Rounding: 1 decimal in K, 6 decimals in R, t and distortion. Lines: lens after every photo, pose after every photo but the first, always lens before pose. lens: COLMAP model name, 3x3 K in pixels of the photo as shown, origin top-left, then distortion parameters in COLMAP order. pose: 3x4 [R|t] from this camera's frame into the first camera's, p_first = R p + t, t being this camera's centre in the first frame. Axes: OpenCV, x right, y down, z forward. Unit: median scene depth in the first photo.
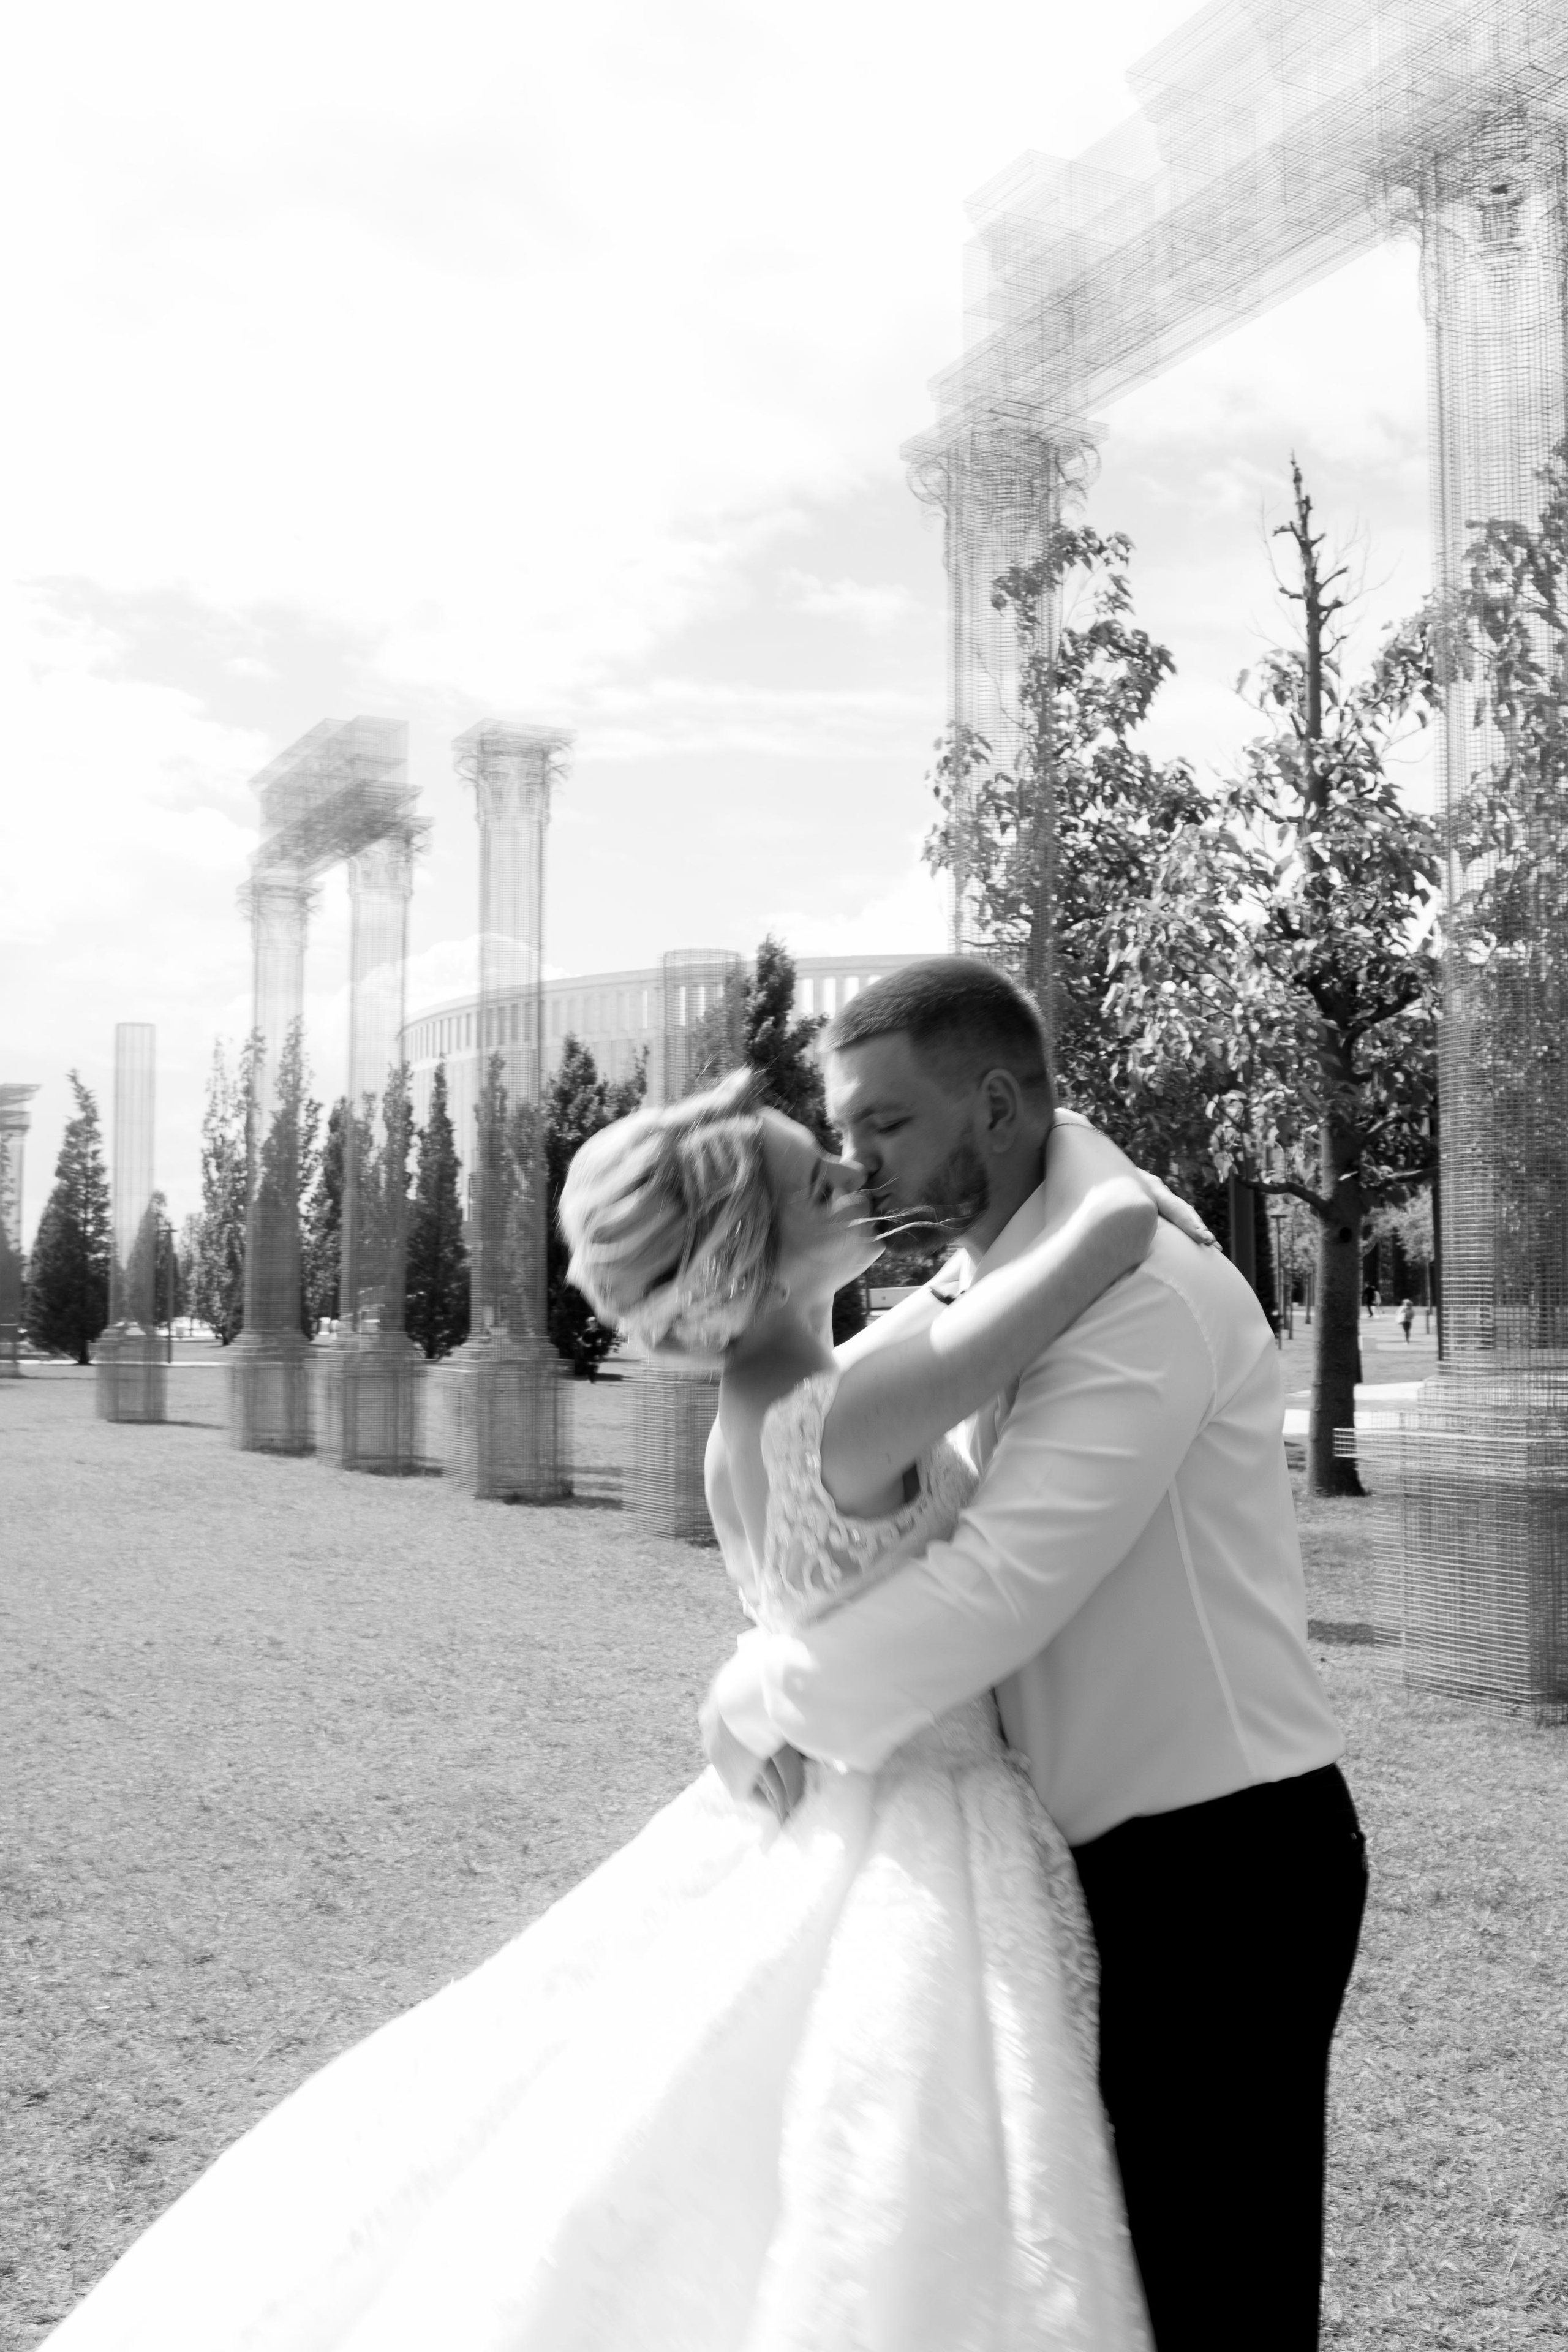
lens RADIAL K [[2307.2, 0, 800.2], [0, 2307.2, 1178.1], [0, 0, 1]] dist [-0.082472, 0.178922]
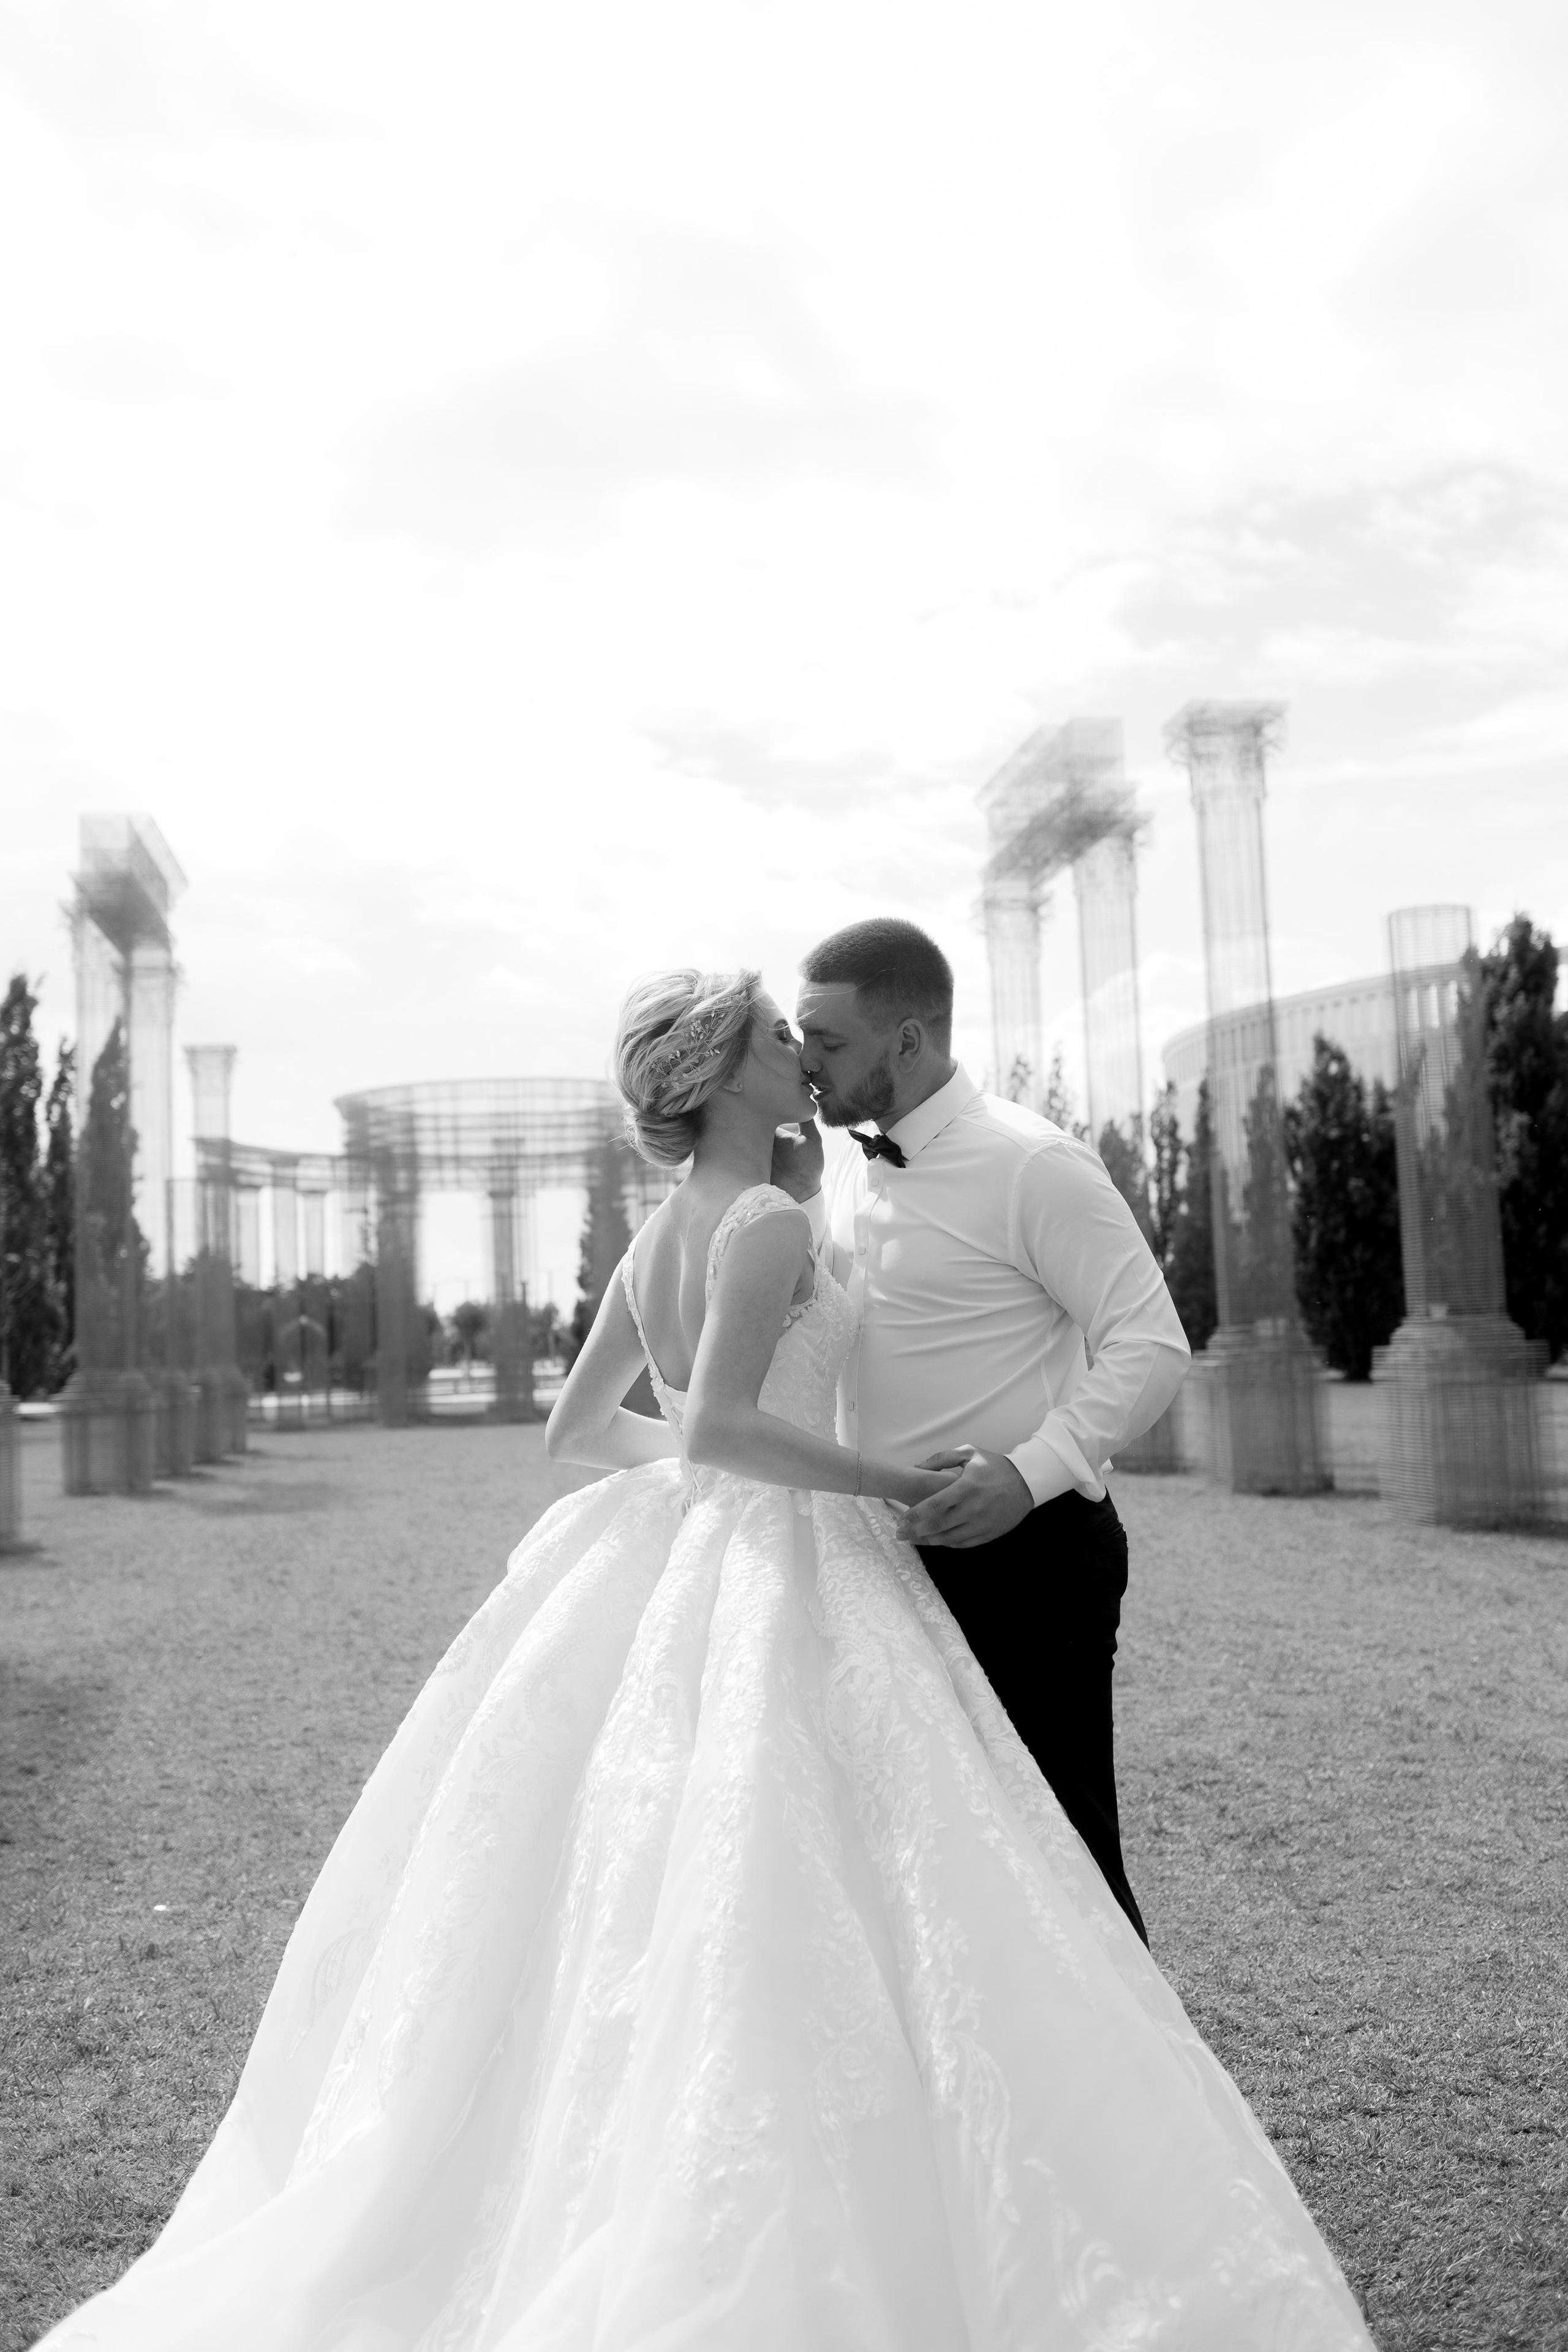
lens RADIAL K [[2307.2, 0, 800.2], [0, 2307.2, 1178.1], [0, 0, 1]] dist [-0.082472, 0.178922]
pose [[0.943045, -0.062172, -0.326804, 0.010602], [0.059338, 0.998064, -0.018643, 0.010492], [0.327331, -0.001811, 0.944908, 0.013938]]
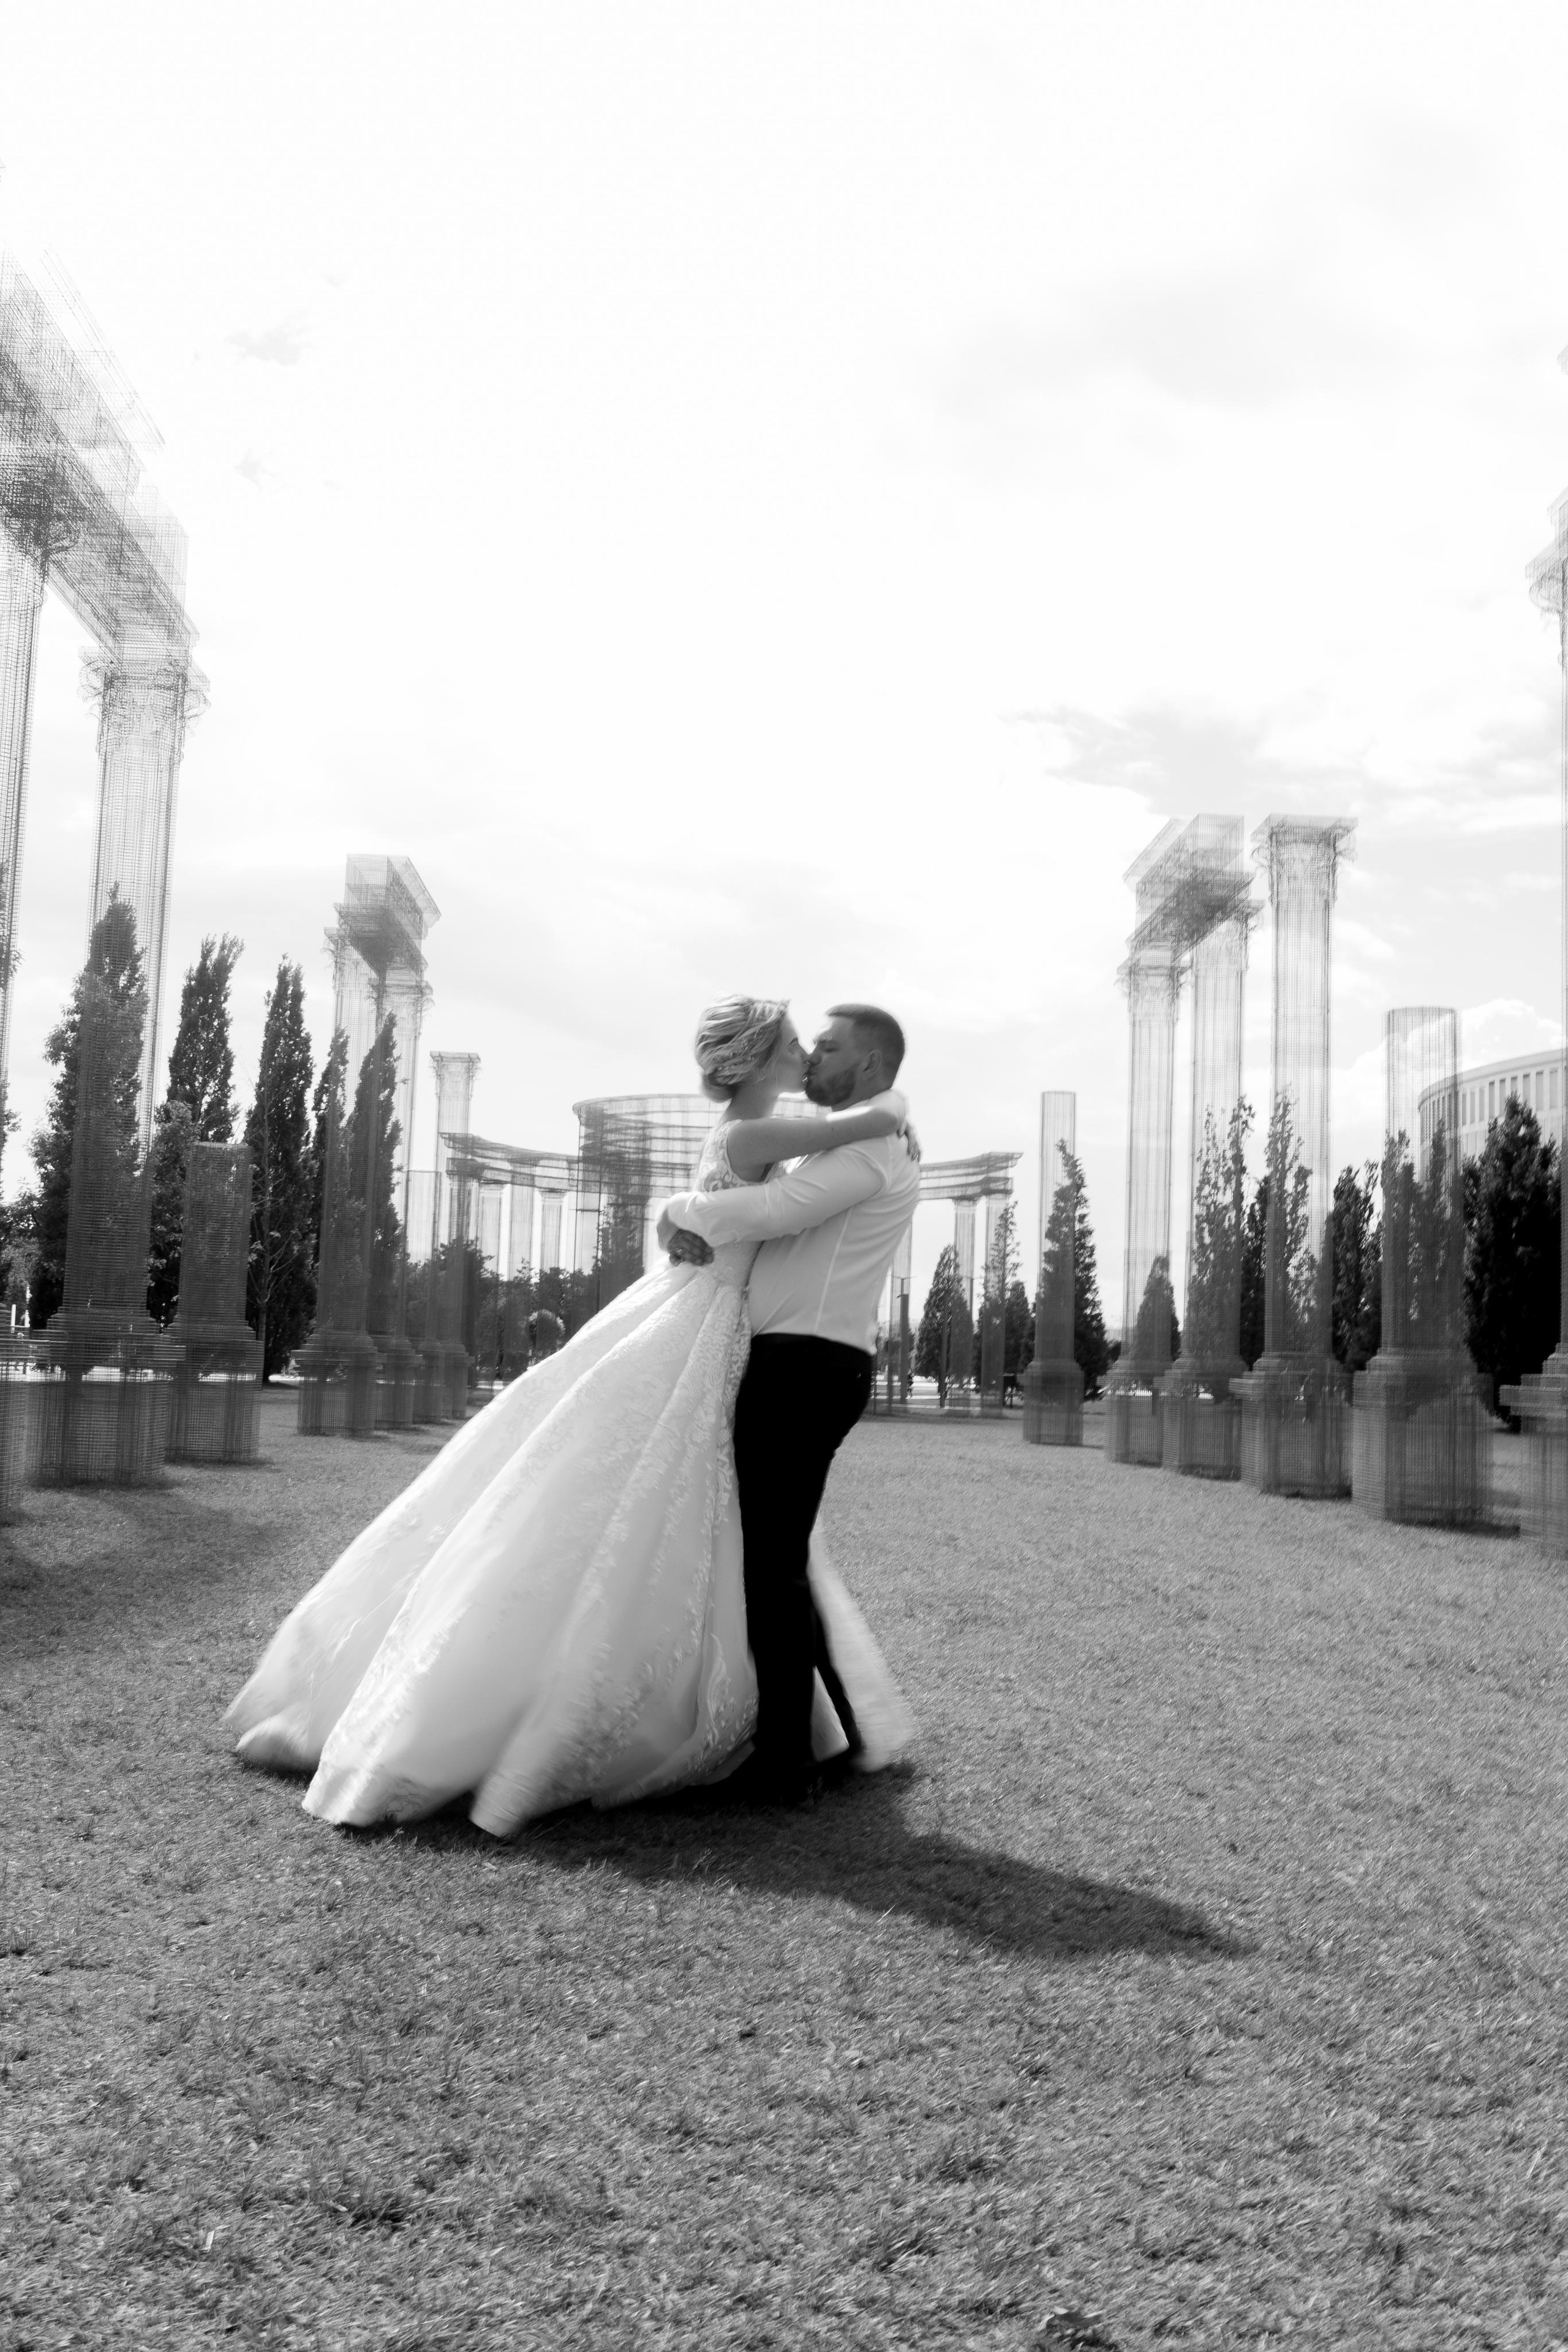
lens RADIAL K [[2307.2, 0, 800.2], [0, 2307.2, 1178.1], [0, 0, 1]] dist [-0.082472, 0.178922]
pose [[0.903427, -0.009591, -0.428634, 0.115708], [-0.004001, 0.999518, -0.030798, 0.015138], [0.428723, 0.029538, 0.902953, -0.109371]]
